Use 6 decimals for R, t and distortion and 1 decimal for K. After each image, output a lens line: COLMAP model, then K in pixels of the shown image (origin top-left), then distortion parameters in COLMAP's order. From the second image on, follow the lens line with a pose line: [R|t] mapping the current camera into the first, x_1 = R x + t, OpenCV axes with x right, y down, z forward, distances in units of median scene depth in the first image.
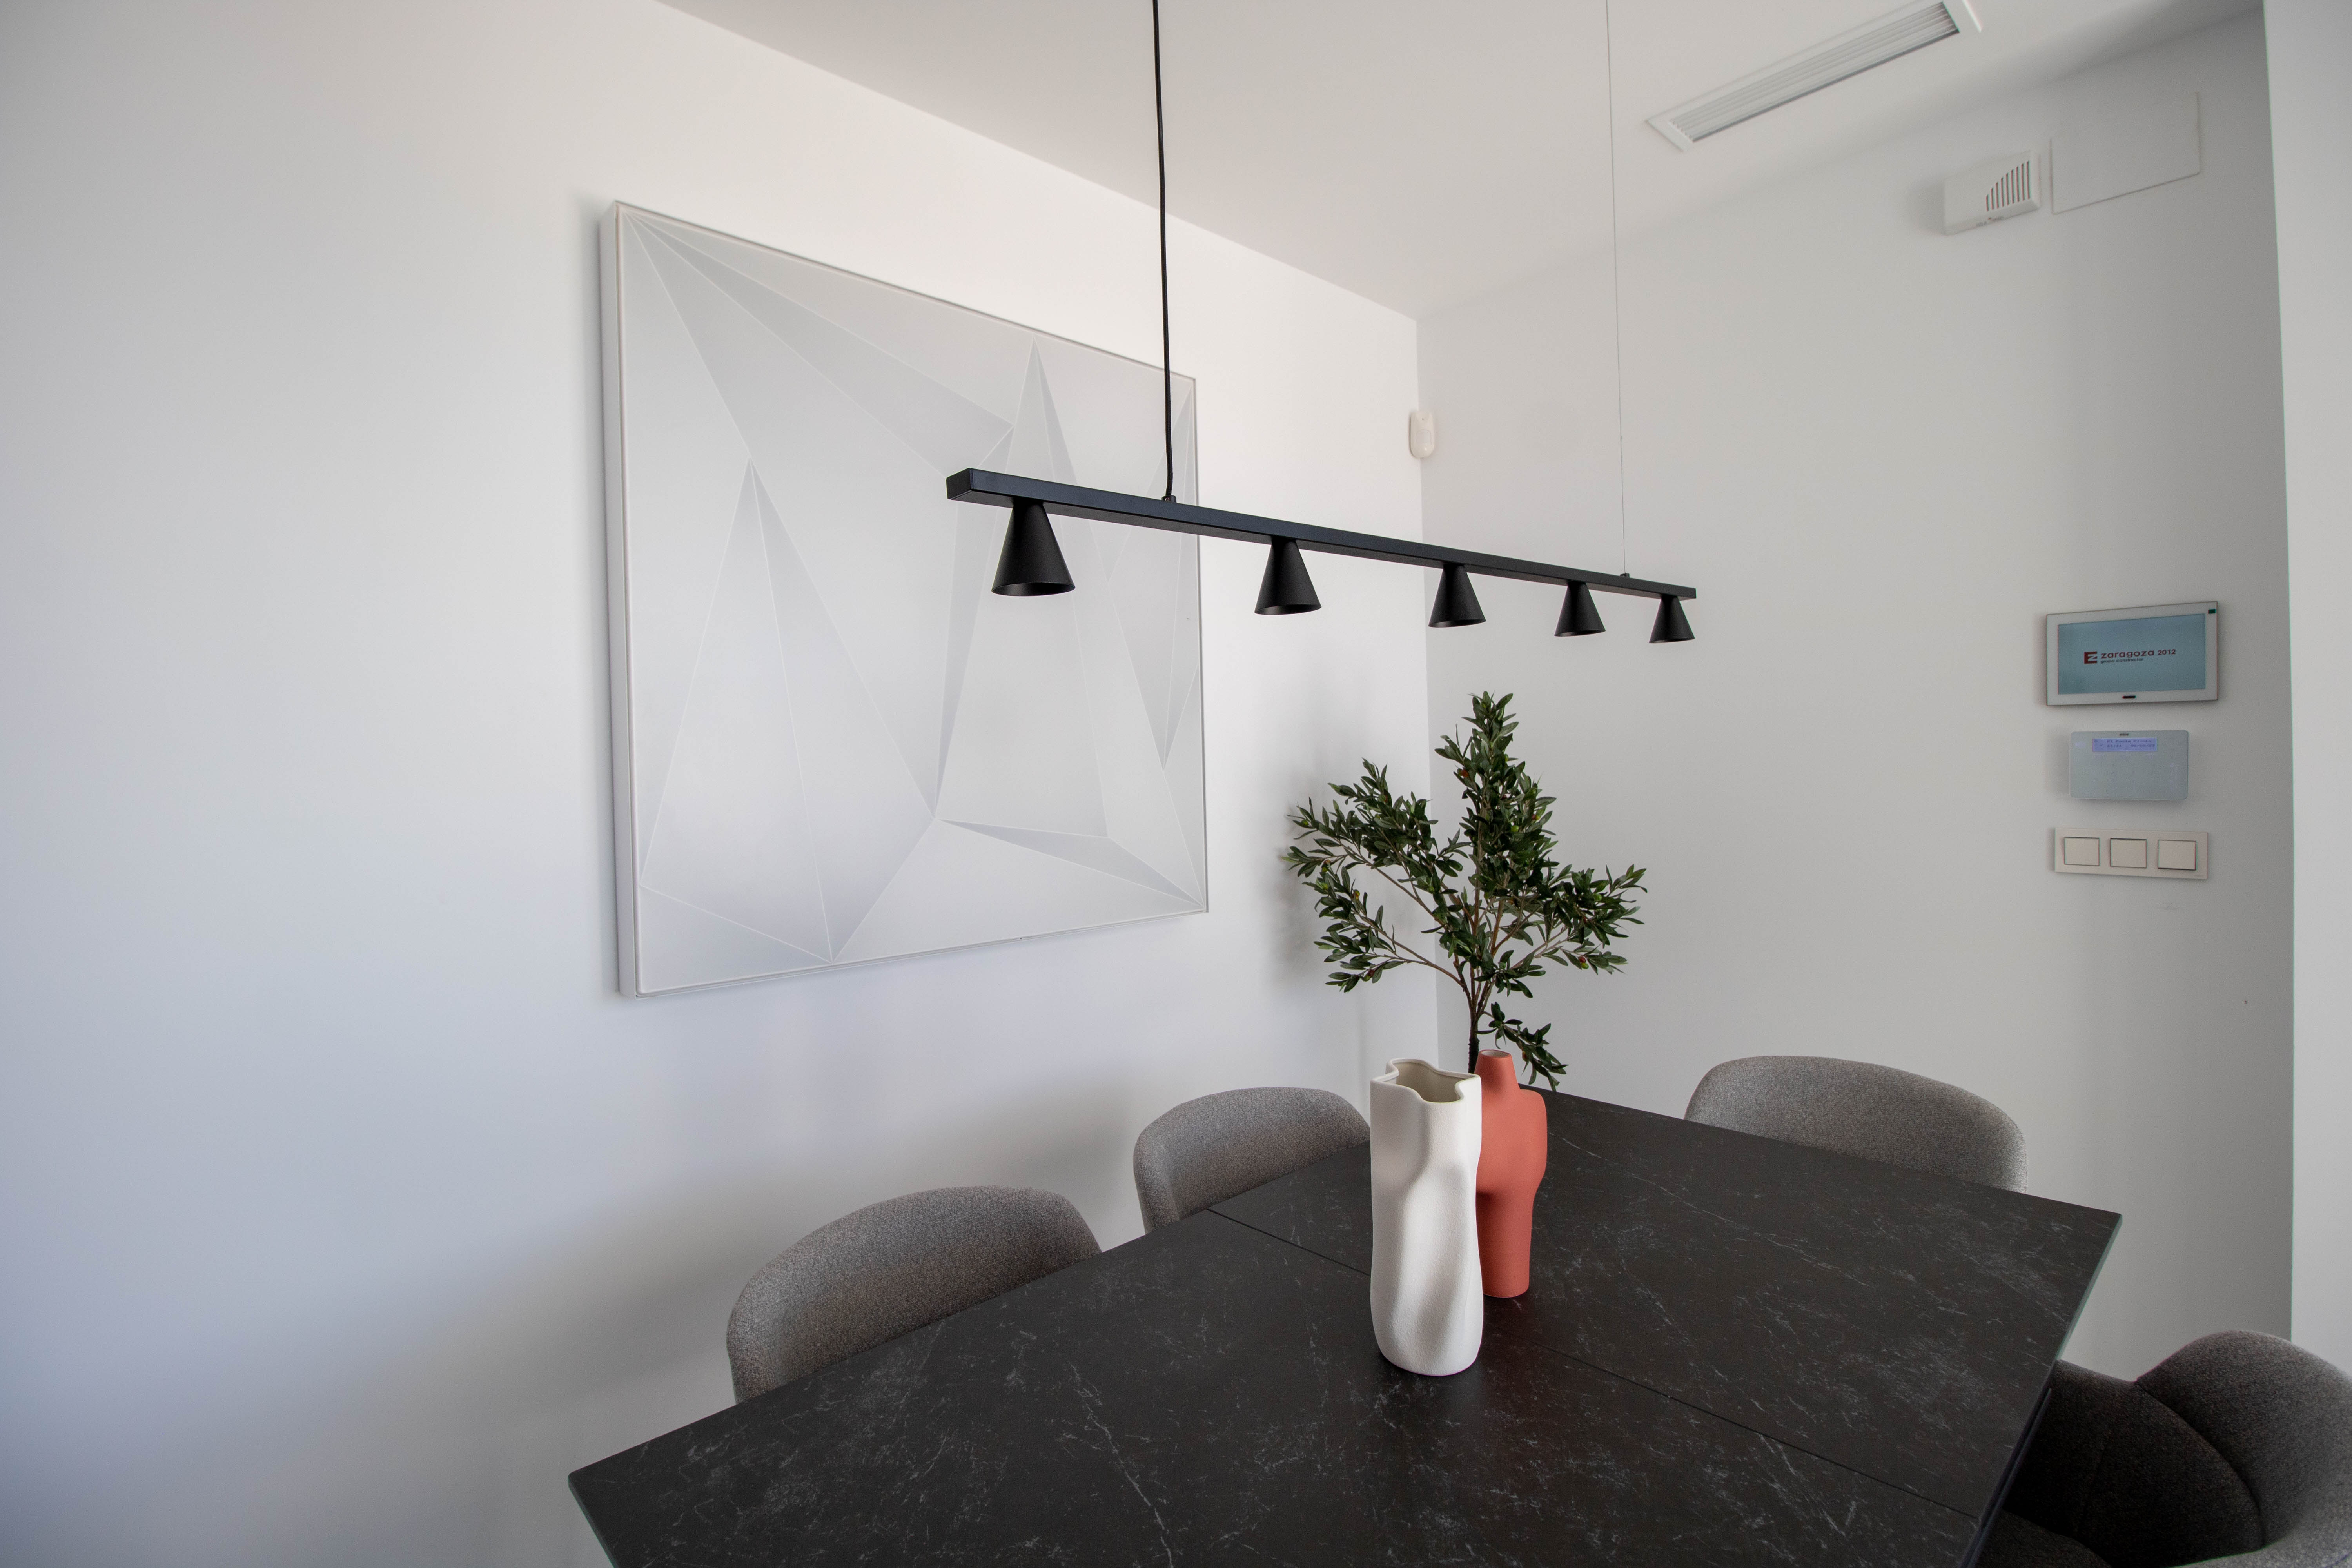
lens RADIAL K [[1090.4, 0, 1185.6], [0, 1090.4, 778.5], [0, 0, 1]] dist [-0.012793, -0.004644]
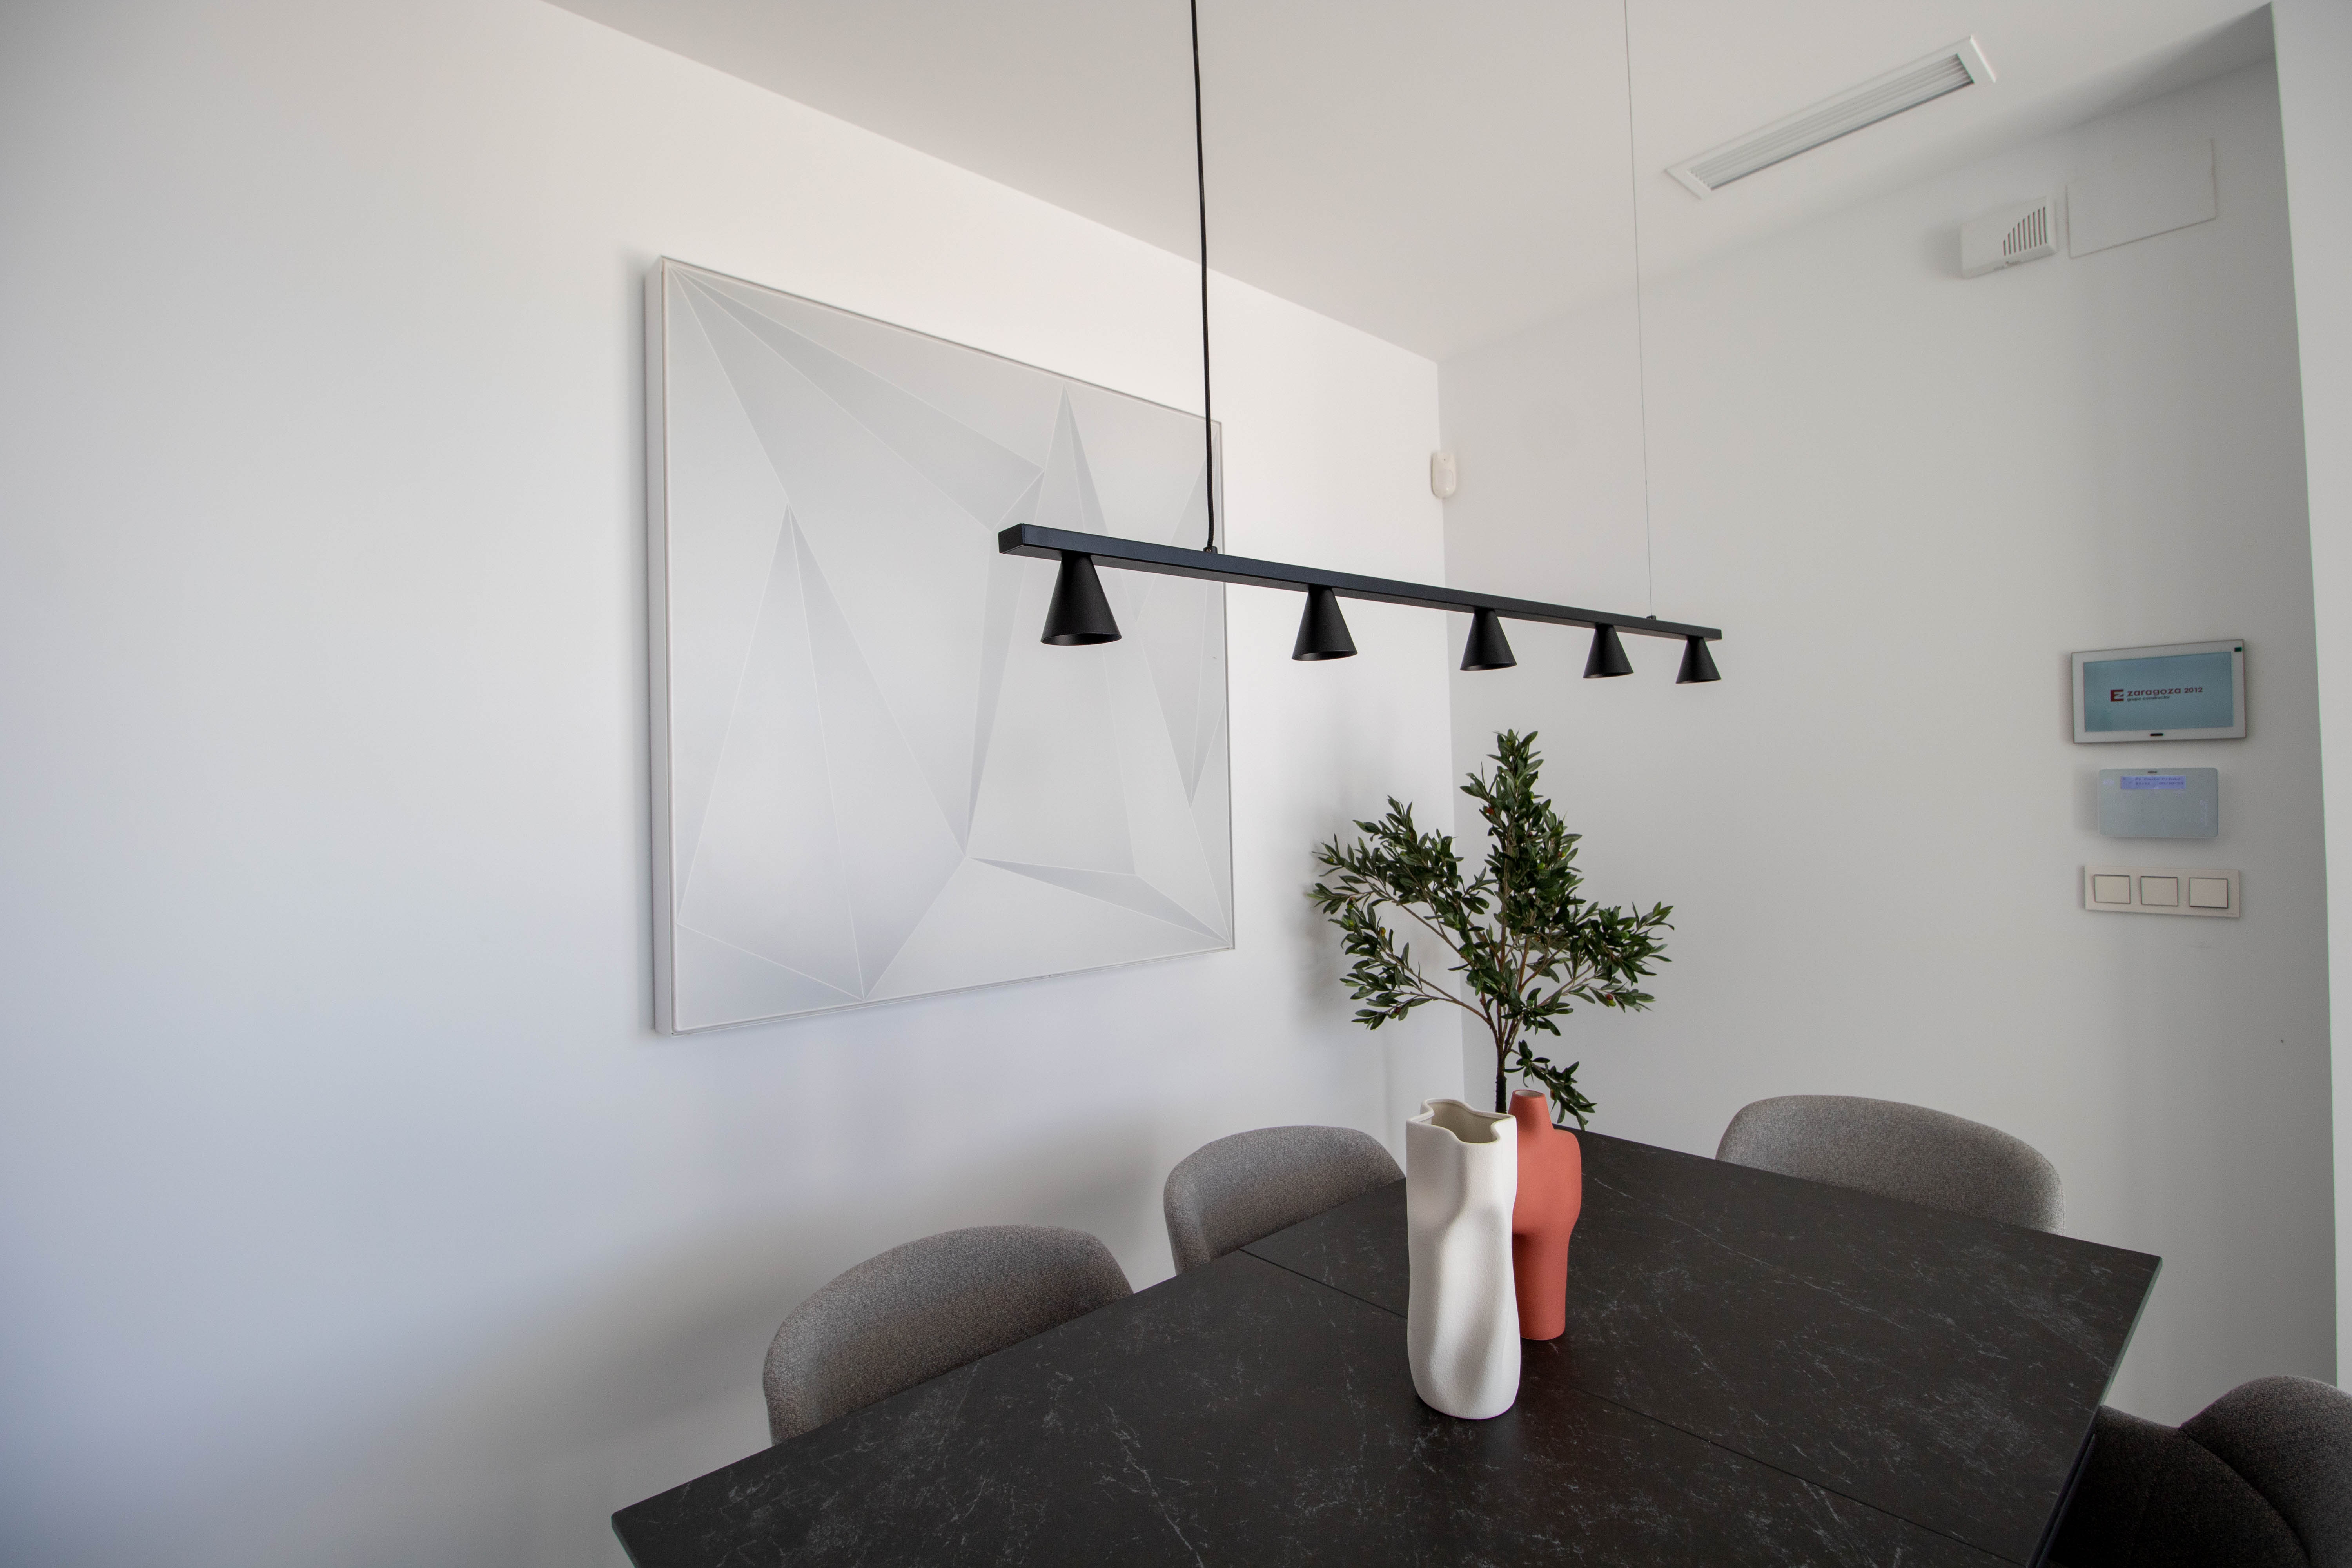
lens RADIAL K [[1090.4, 0, 1191.7], [0, 1090.4, 782.4], [0, 0, 1]] dist [-0.012793, -0.004644]
pose [[0.999939, -0.000800, -0.010981, -0.009508], [0.000499, 0.999624, -0.027418, -0.004238], [0.010999, 0.027411, 0.999564, -0.008266]]
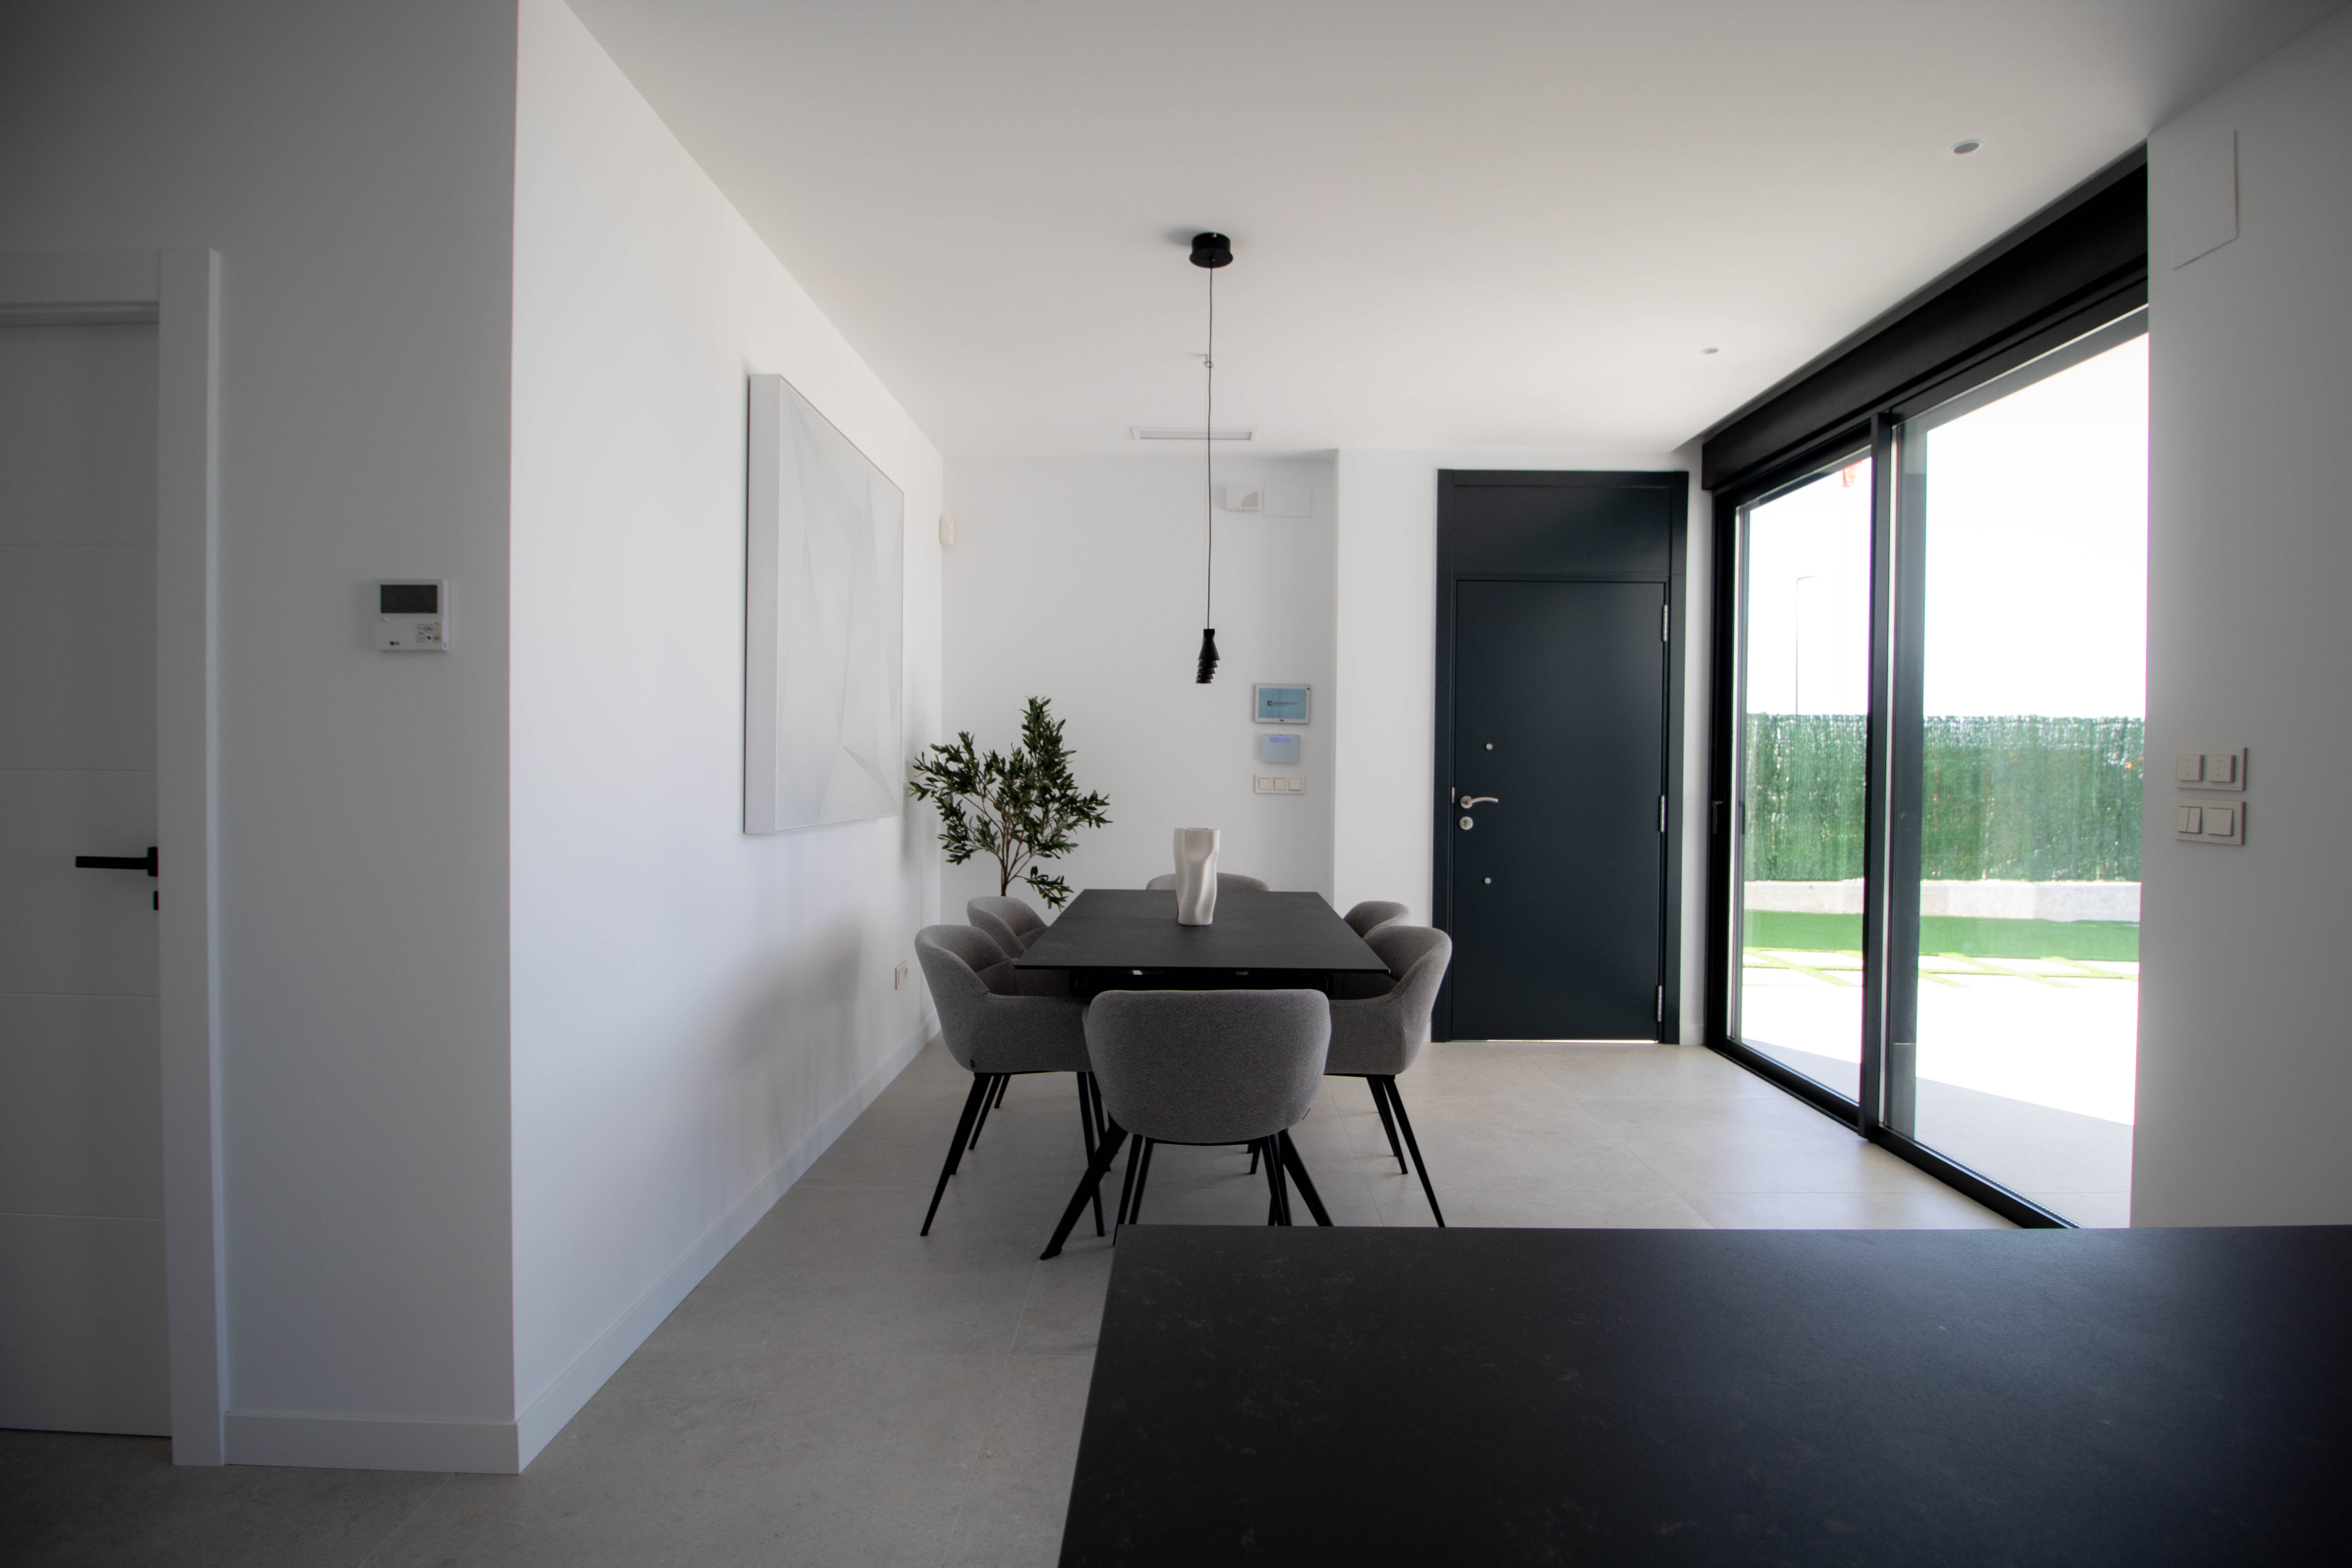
lens RADIAL K [[1090.4, 0, 1186.2], [0, 1090.4, 782.9], [0, 0, 1]] dist [-0.012793, -0.004644]
pose [[0.687098, 0.024634, 0.726147, -1.083346], [-0.019479, 0.999690, -0.015481, 0.110238], [-0.726304, -0.003508, 0.687365, -0.556446]]
